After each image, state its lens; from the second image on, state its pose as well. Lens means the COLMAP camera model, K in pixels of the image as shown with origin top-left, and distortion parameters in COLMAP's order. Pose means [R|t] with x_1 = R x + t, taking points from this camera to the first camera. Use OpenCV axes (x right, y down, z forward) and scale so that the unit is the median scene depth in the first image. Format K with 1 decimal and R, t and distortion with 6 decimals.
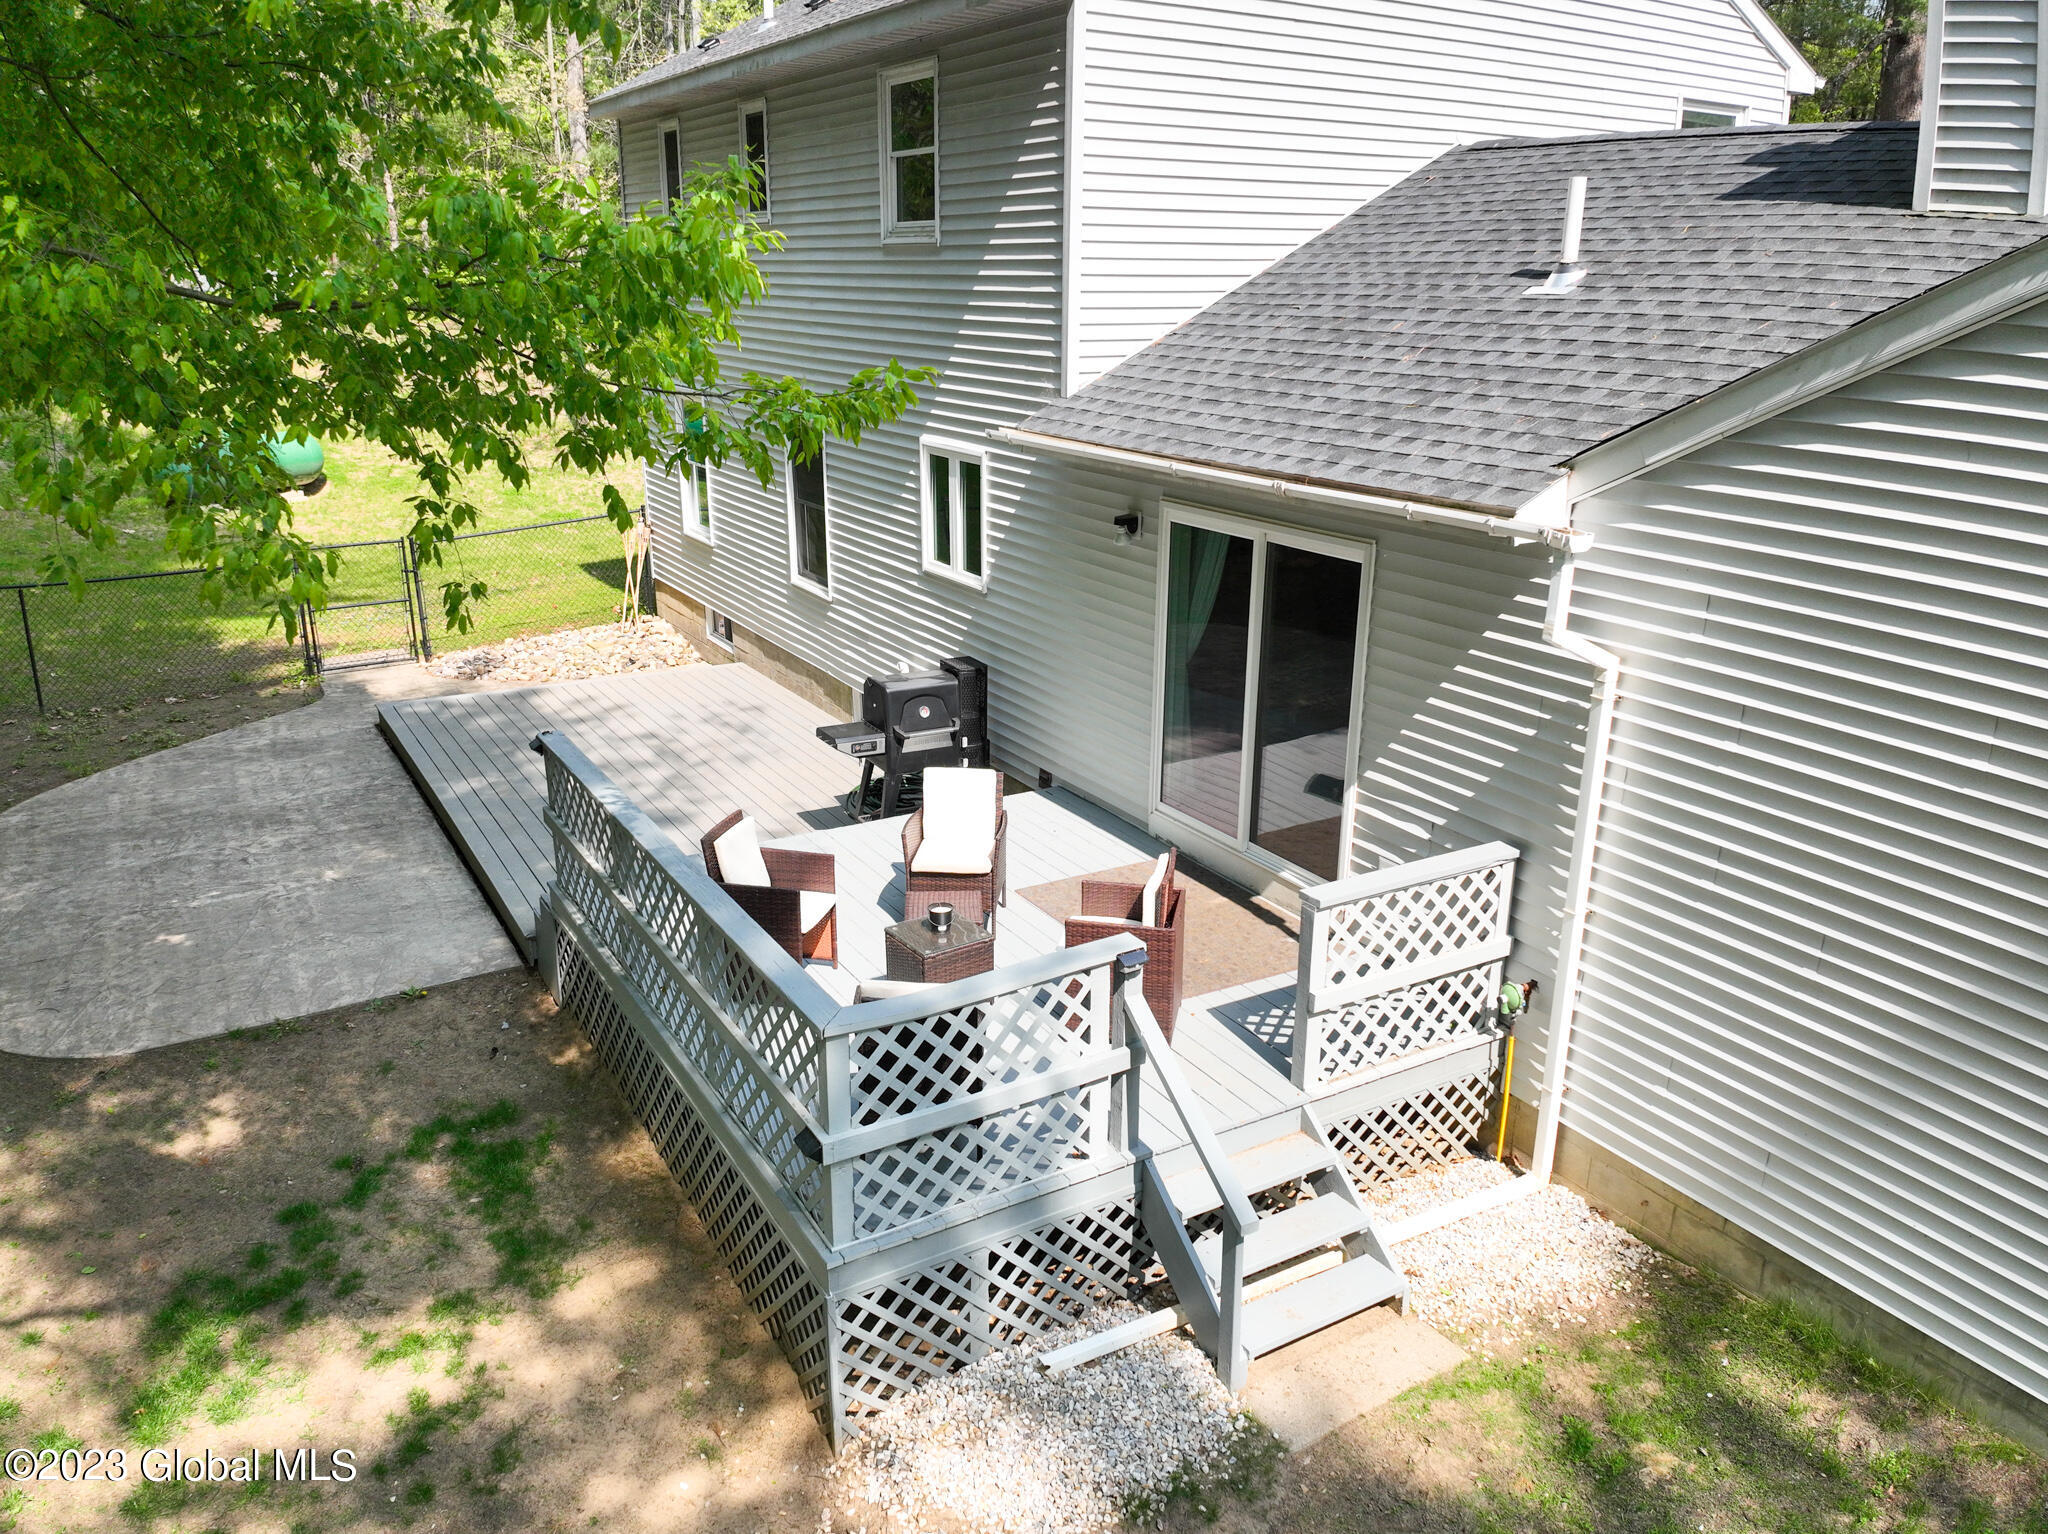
lens RADIAL K [[1445.7, 0, 977.8], [0, 1445.7, 770.3], [0, 0, 1]] dist [0.027580, -0.001733]
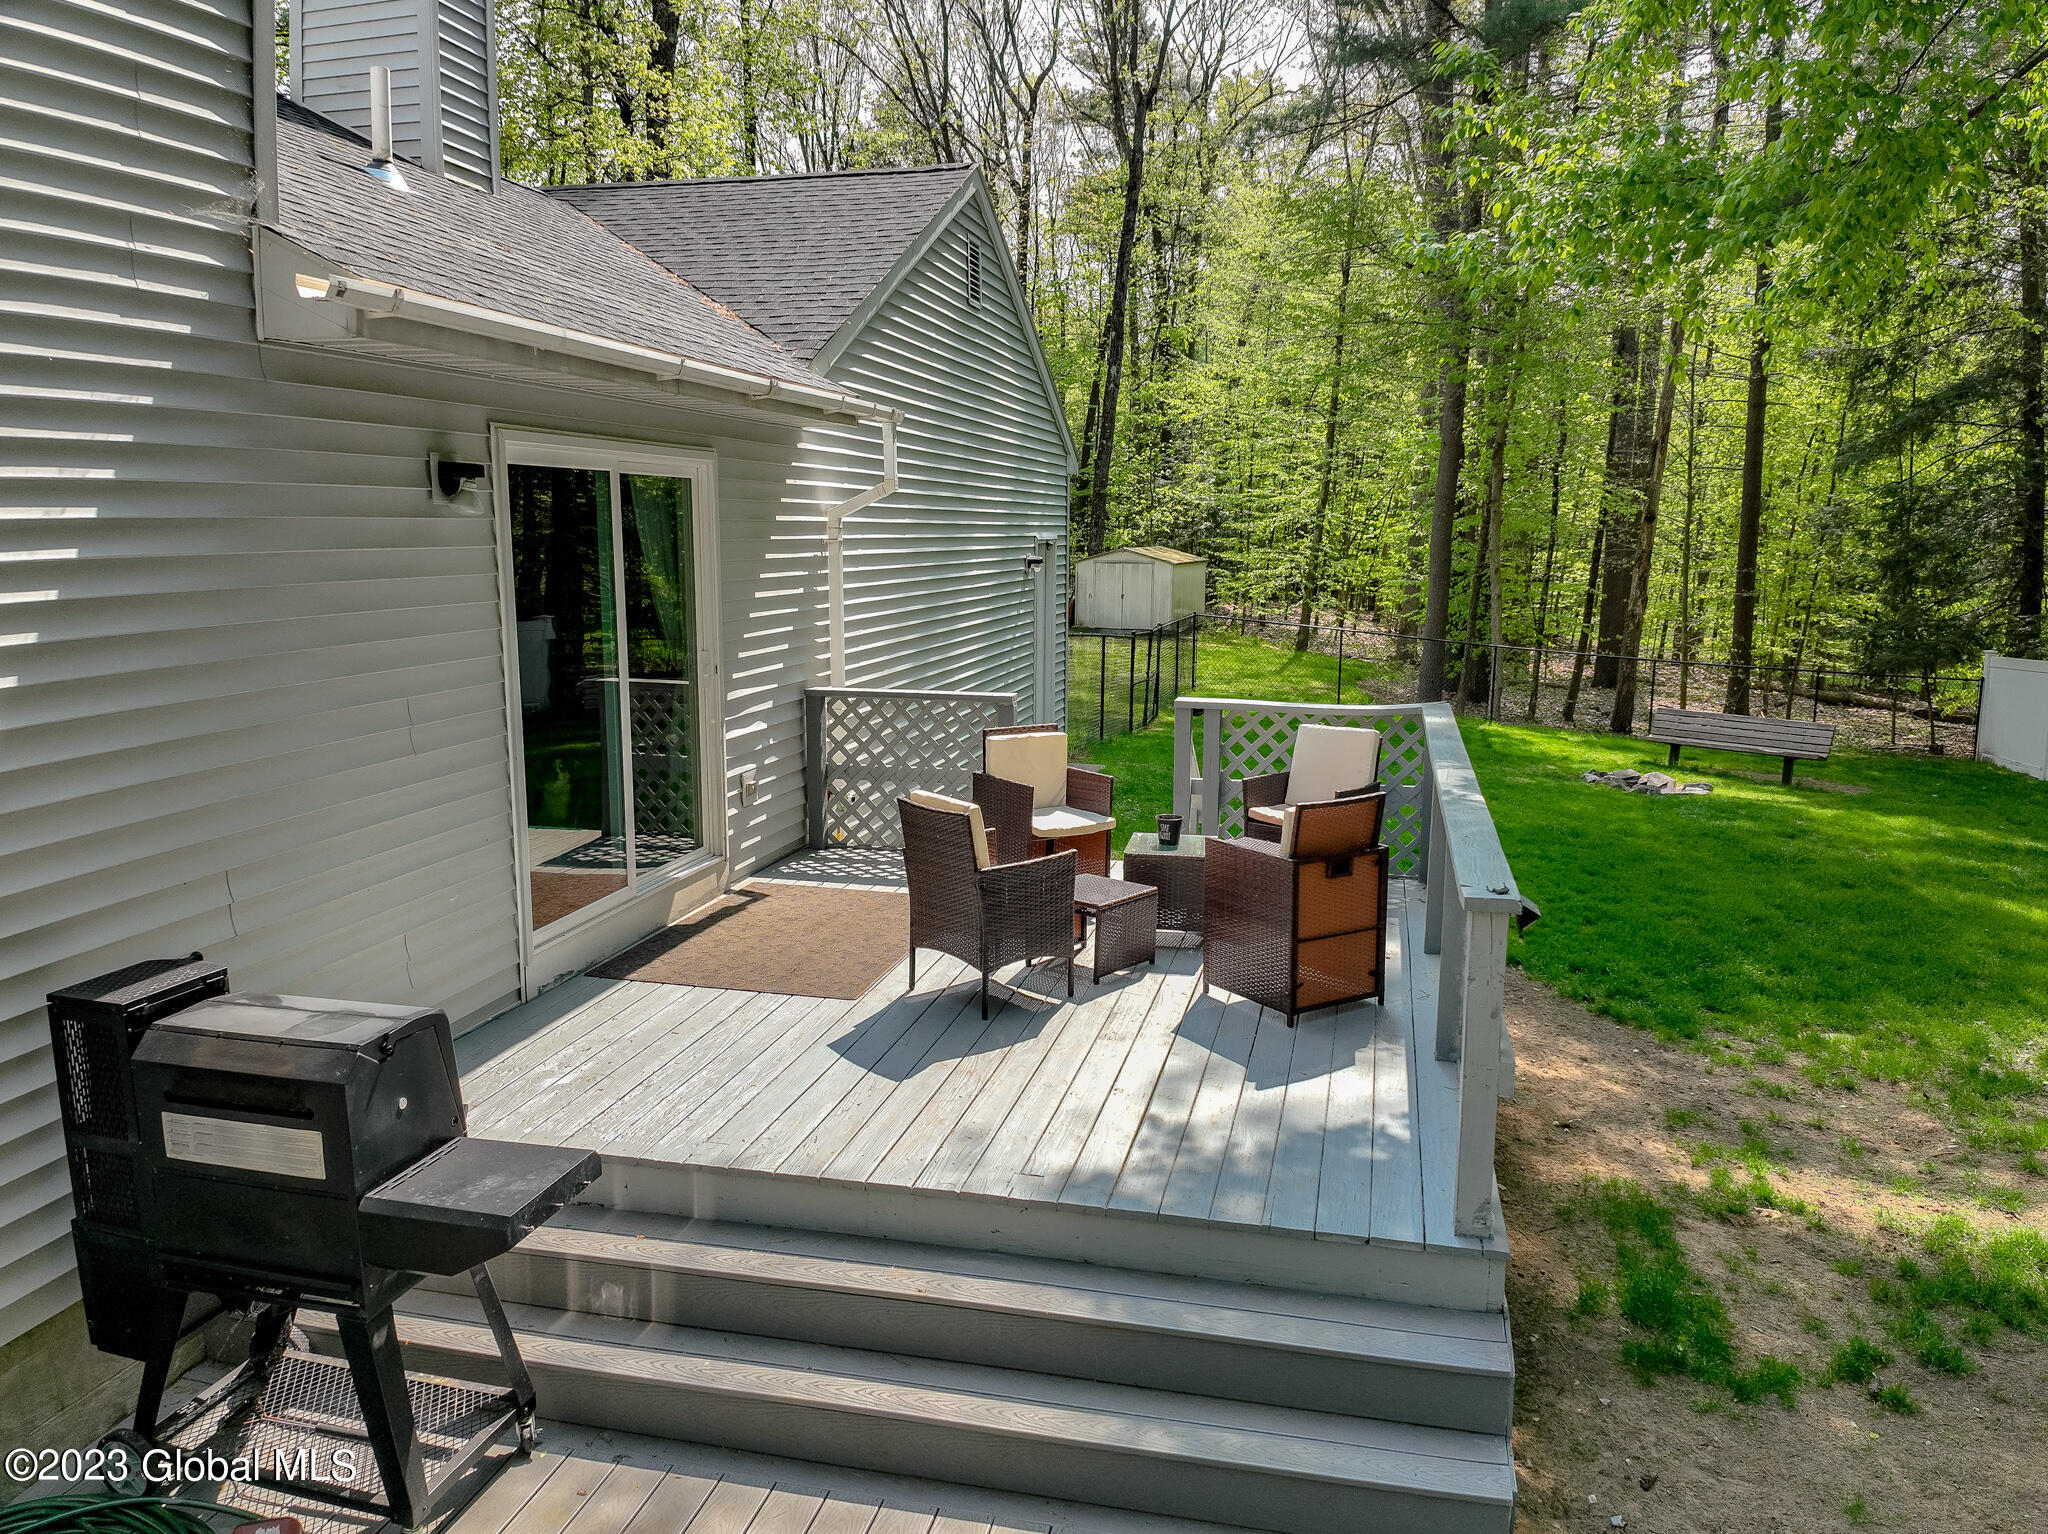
lens RADIAL K [[1445.7, 0, 977.8], [0, 1445.7, 770.3], [0, 0, 1]] dist [0.027580, -0.001733]
pose [[-0.689107, -0.192474, 0.698631, -0.538890], [0.161330, 0.899138, 0.406845, -0.327714], [-0.706473, 0.393070, -0.588551, 1.526300]]
